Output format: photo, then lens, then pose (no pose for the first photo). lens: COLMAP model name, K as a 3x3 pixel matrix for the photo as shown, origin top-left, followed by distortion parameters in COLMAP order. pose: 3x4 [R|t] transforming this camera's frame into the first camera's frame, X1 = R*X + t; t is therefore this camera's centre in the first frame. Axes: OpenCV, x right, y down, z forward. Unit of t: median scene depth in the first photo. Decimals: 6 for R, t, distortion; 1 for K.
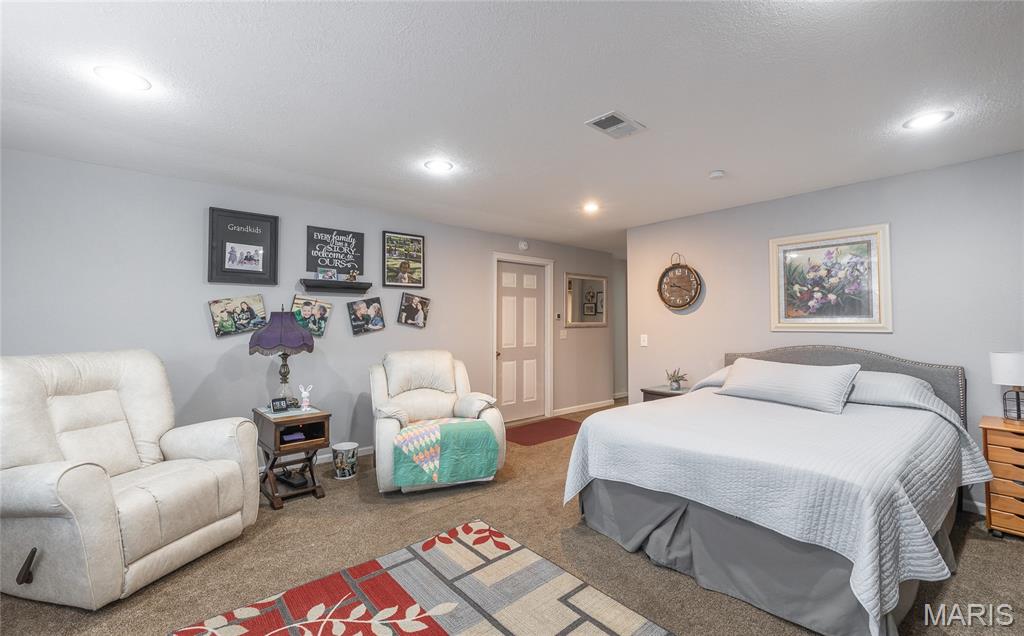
lens RADIAL K [[425.3, 0, 515.4], [0, 425.3, 317.5], [0, 0, 1]] dist [-0.001032, -0.000042]
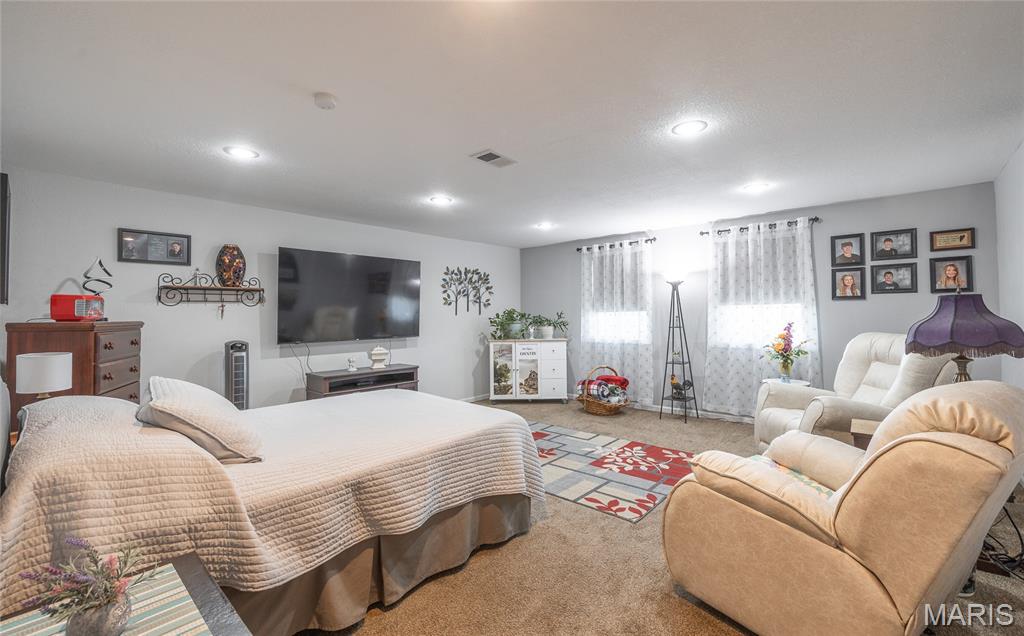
lens RADIAL K [[466.1, 0, 508.9], [0, 466.1, 316.1], [0, 0, 1]] dist [0.000055, 0.000002]
pose [[-0.992956, 0.007453, -0.118247, 0.358073], [0.010333, 0.999664, -0.023764, 0.044654], [0.118031, -0.024818, -0.992700, 2.306966]]
